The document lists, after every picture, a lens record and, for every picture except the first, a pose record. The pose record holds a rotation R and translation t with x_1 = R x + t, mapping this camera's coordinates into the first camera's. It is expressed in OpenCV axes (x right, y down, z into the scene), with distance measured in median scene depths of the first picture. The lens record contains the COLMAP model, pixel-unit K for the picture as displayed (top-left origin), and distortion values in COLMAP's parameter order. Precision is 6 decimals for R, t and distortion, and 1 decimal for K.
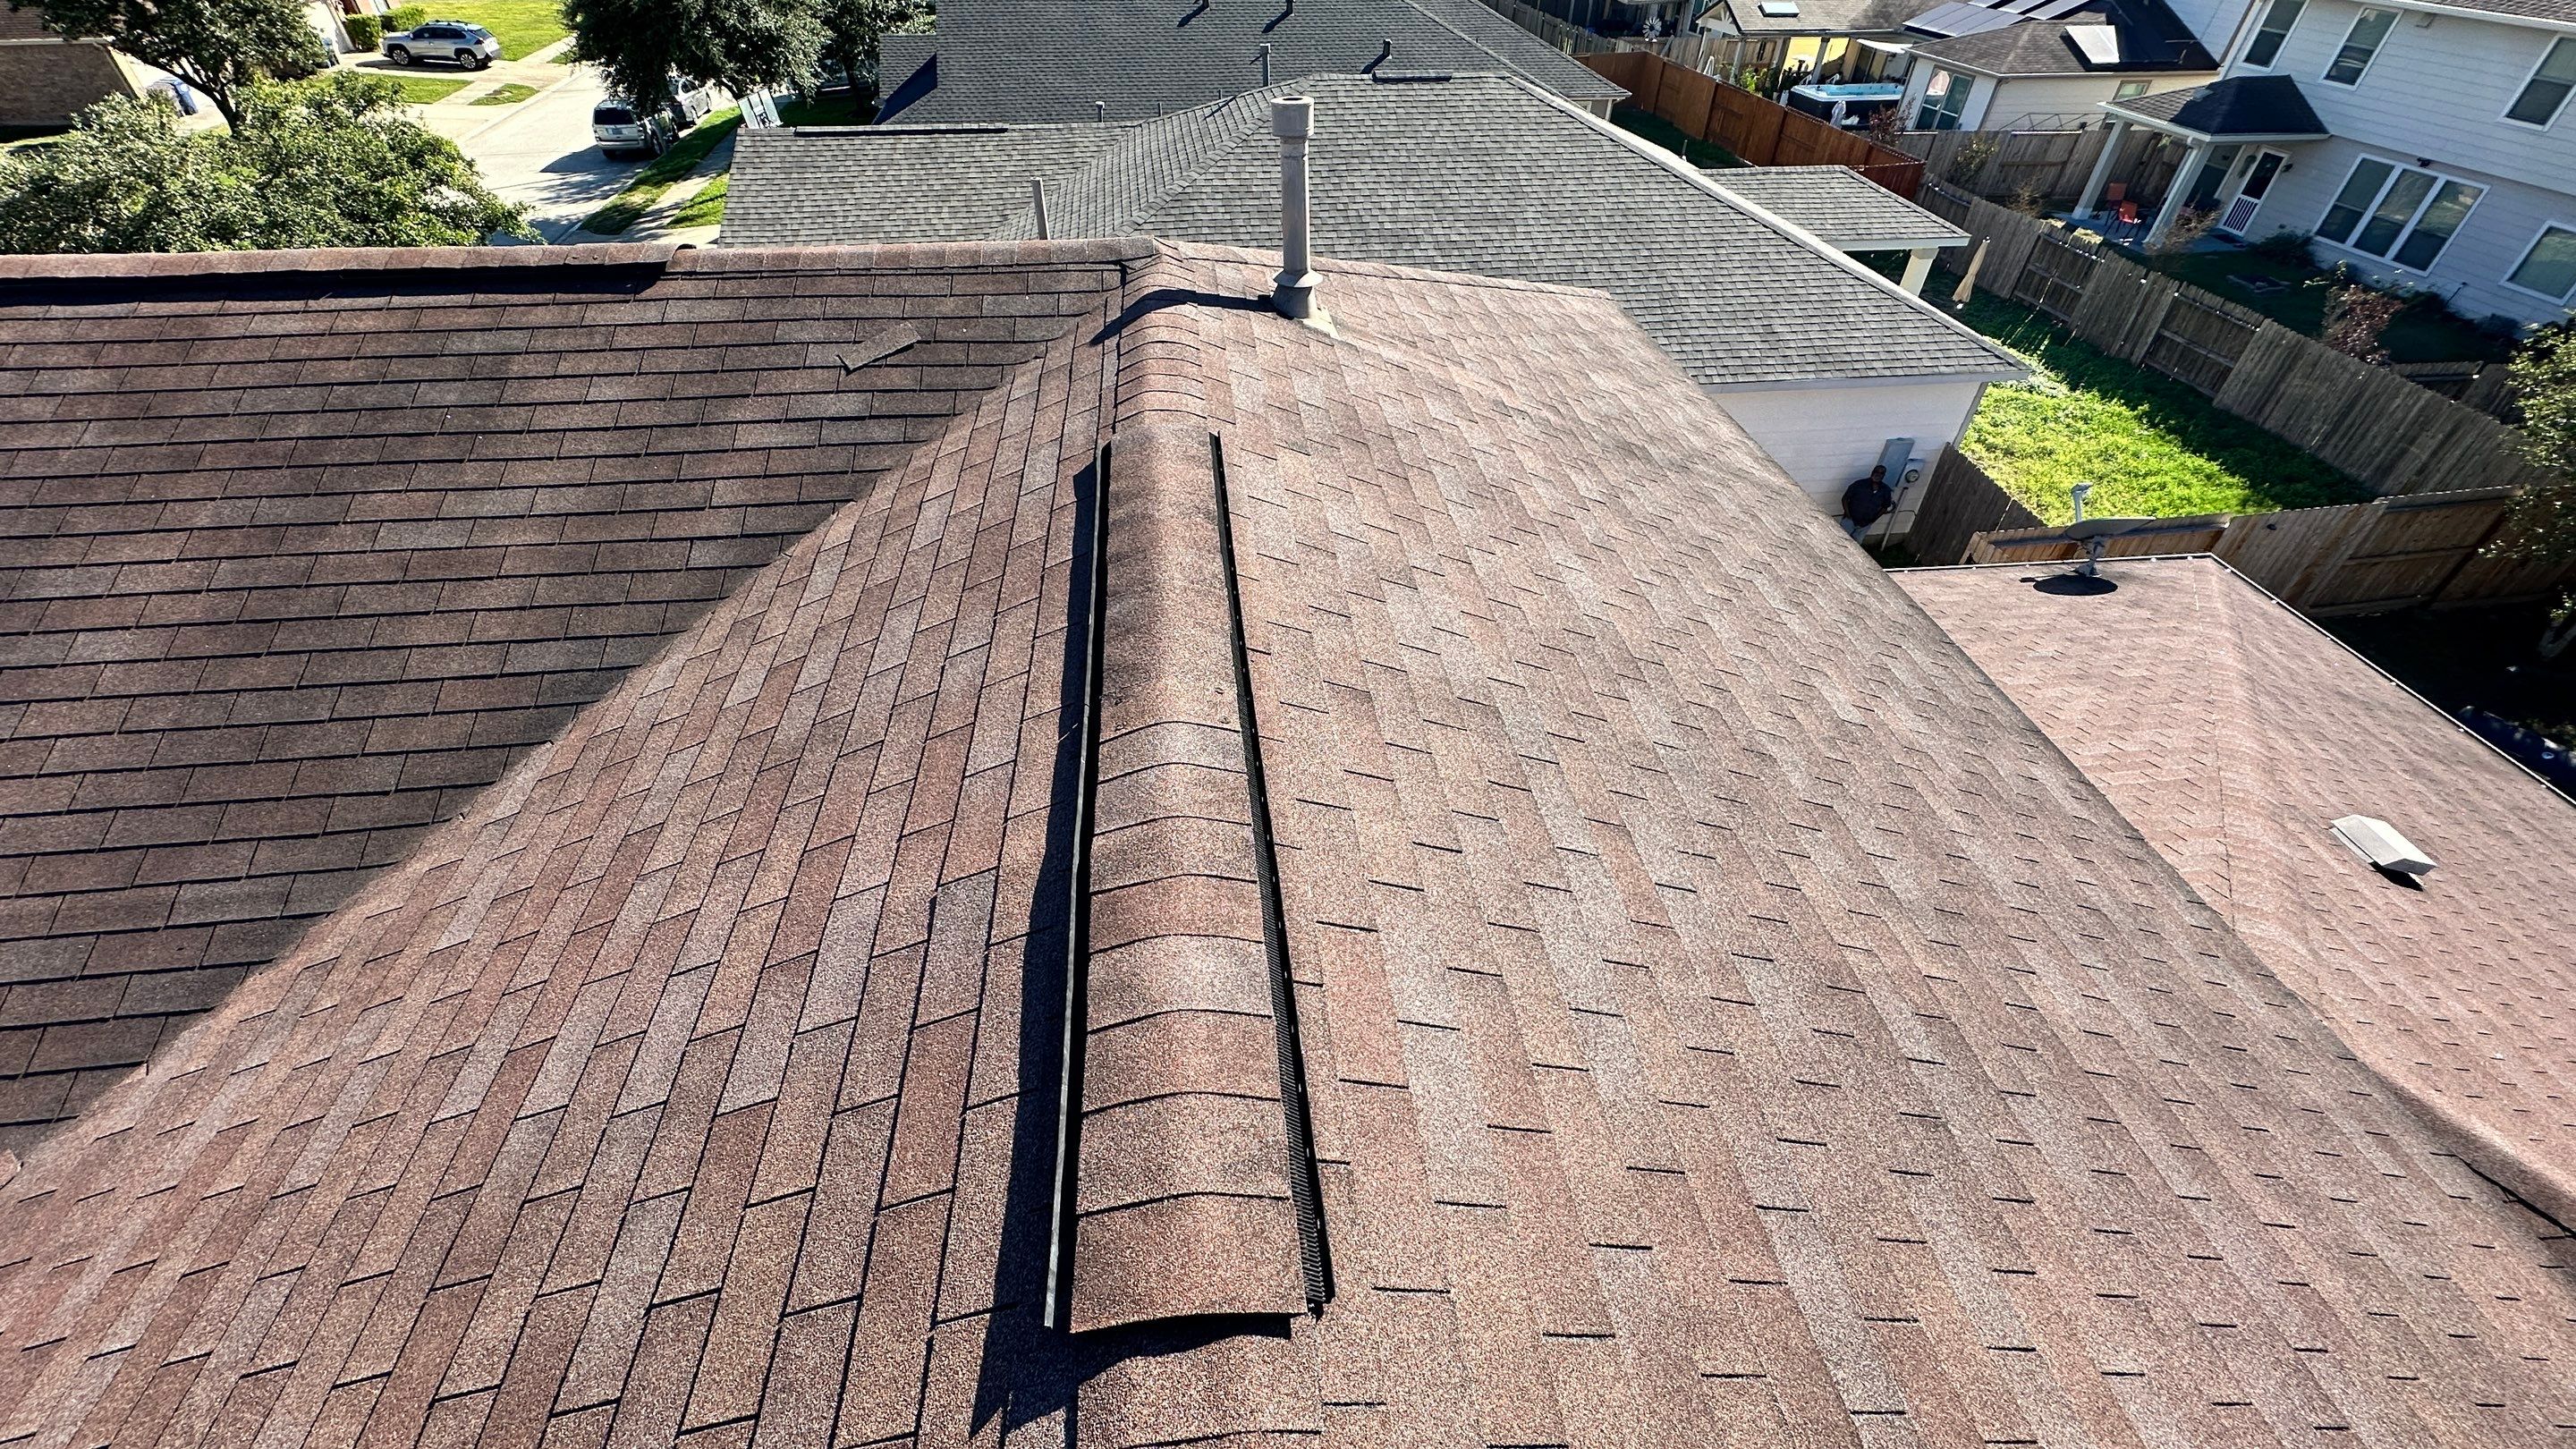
lens RADIAL K [[1019.0, 0, 1288.0], [0, 1019.0, 724.5], [0, 0, 1]] dist [0.000344, 0.000135]
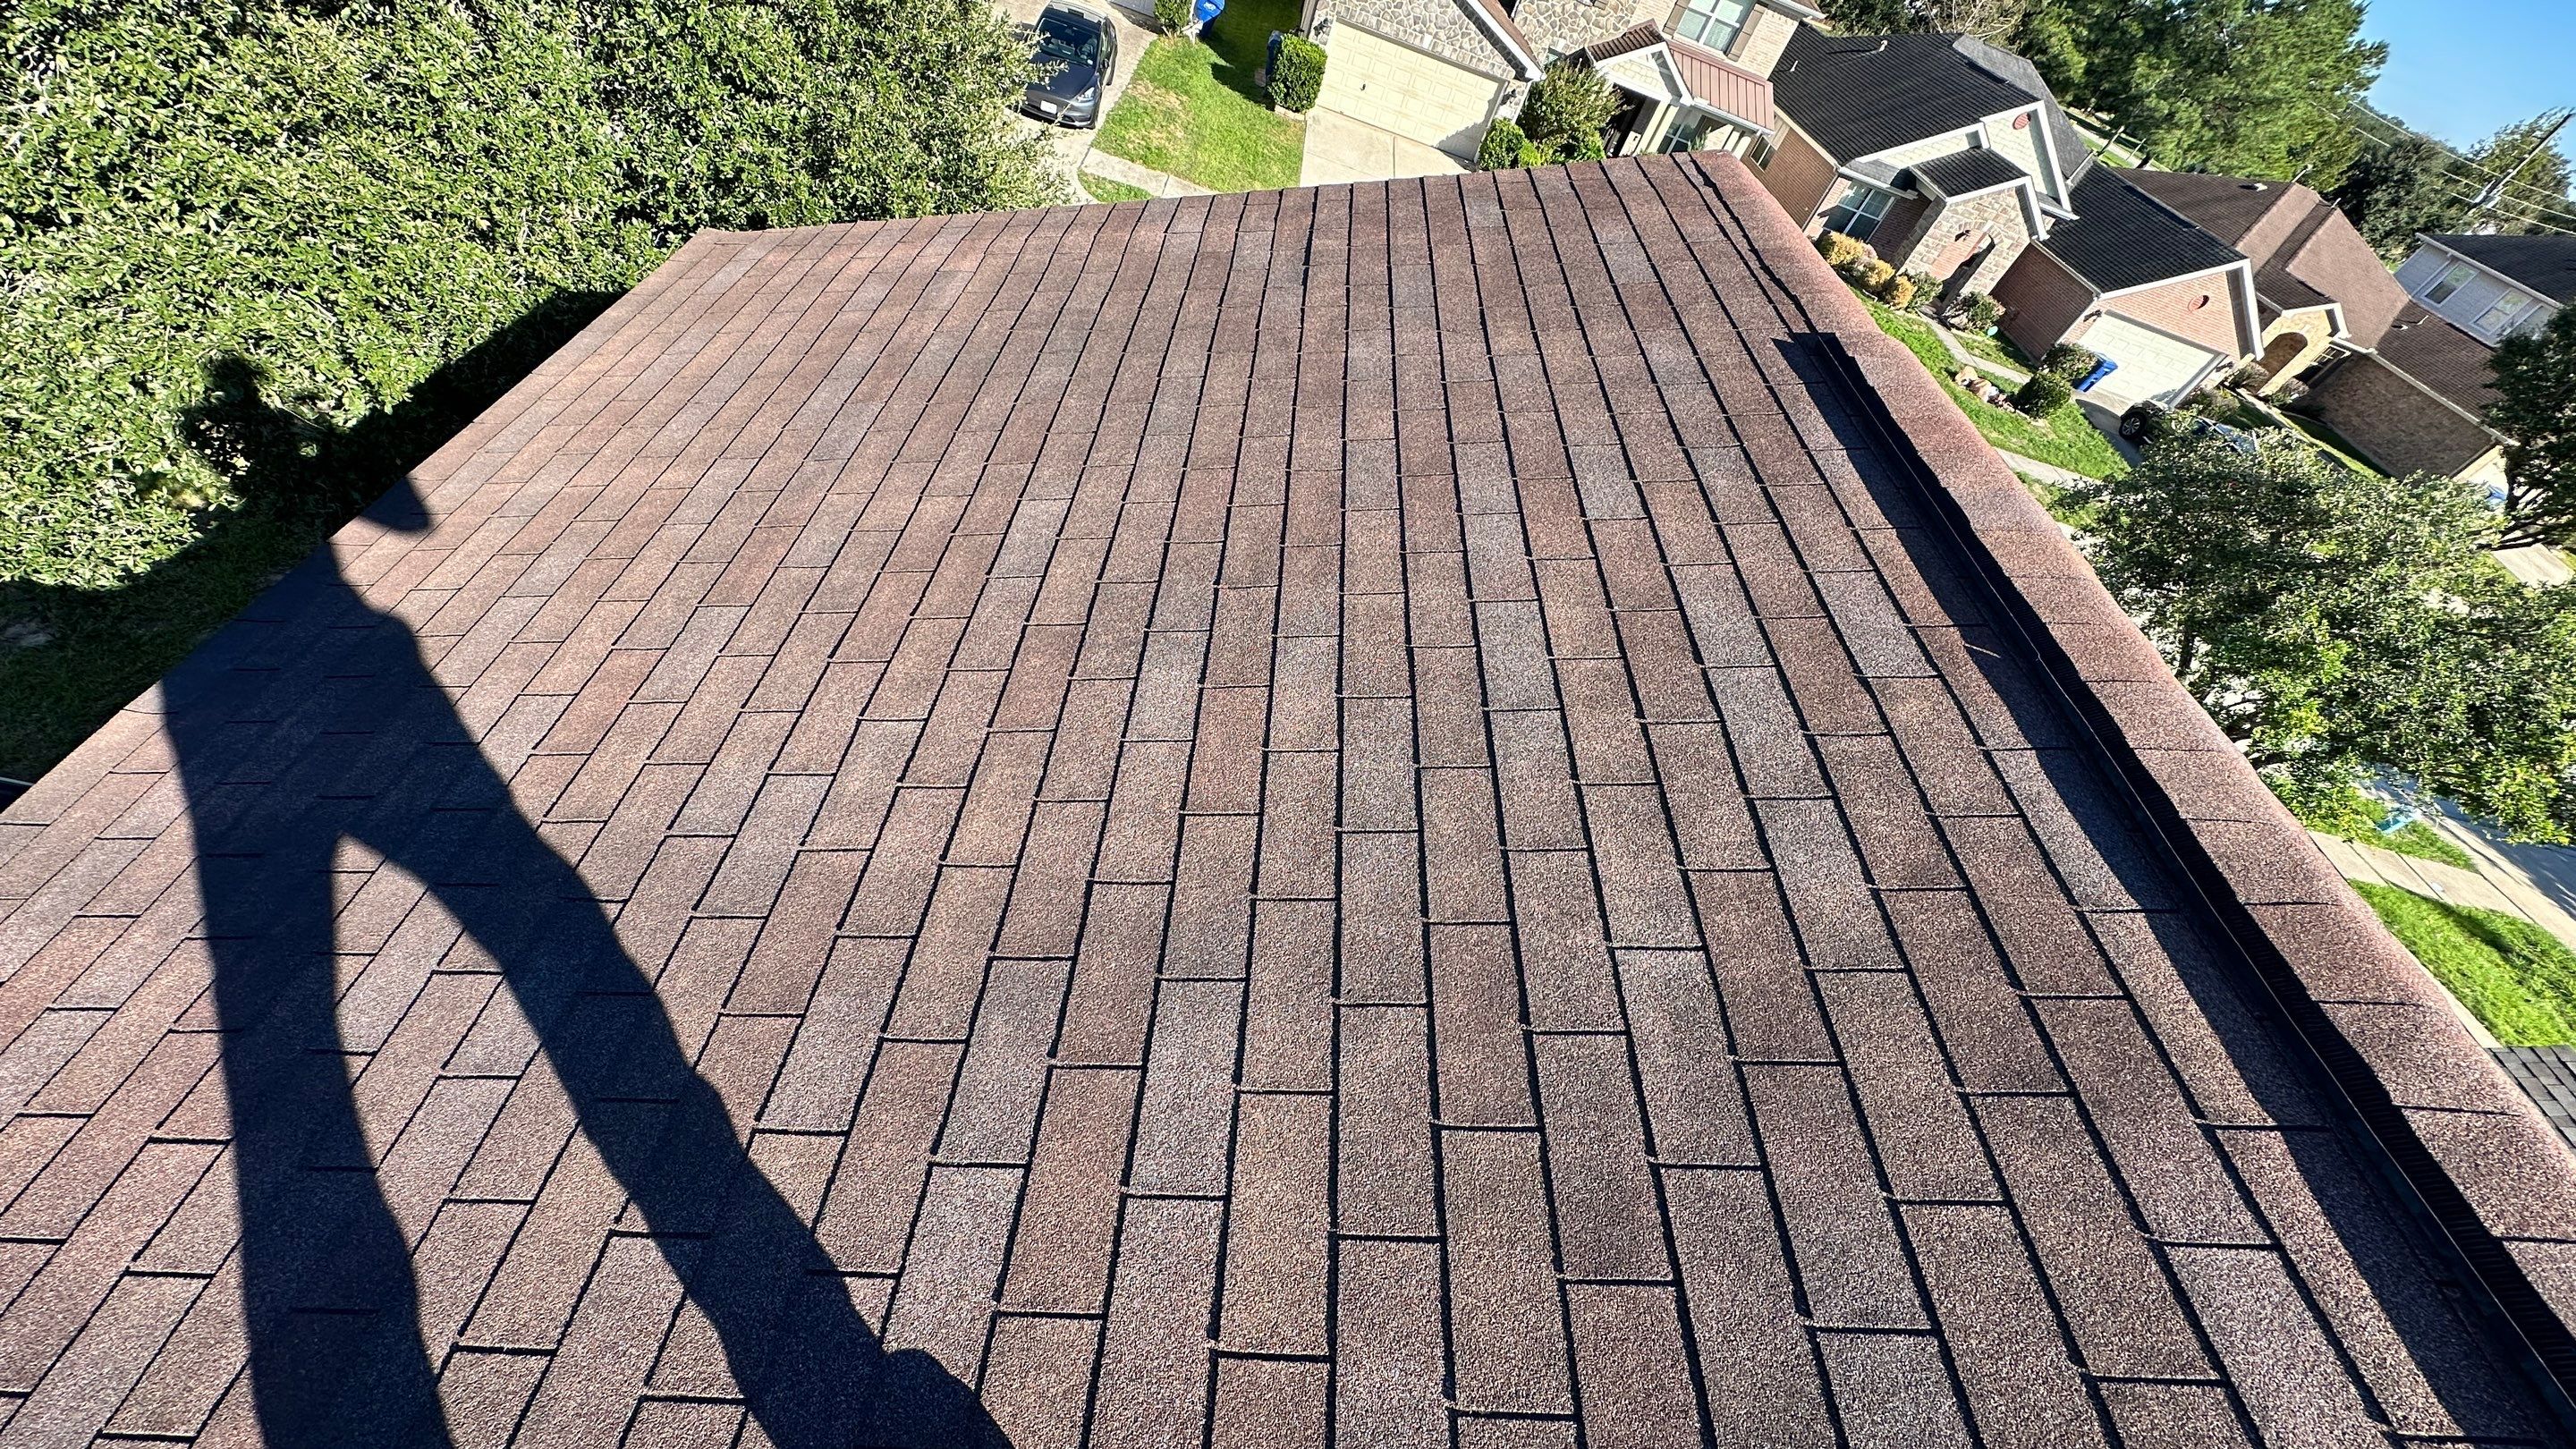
lens RADIAL K [[1019.0, 0, 1288.0], [0, 1019.0, 724.5], [0, 0, 1]] dist [0.000344, 0.000135]
pose [[-0.146452, 0.677360, -0.720927, -0.306887], [-0.847961, 0.289345, 0.444118, -0.118777], [0.509425, 0.676360, 0.531999, 0.217628]]
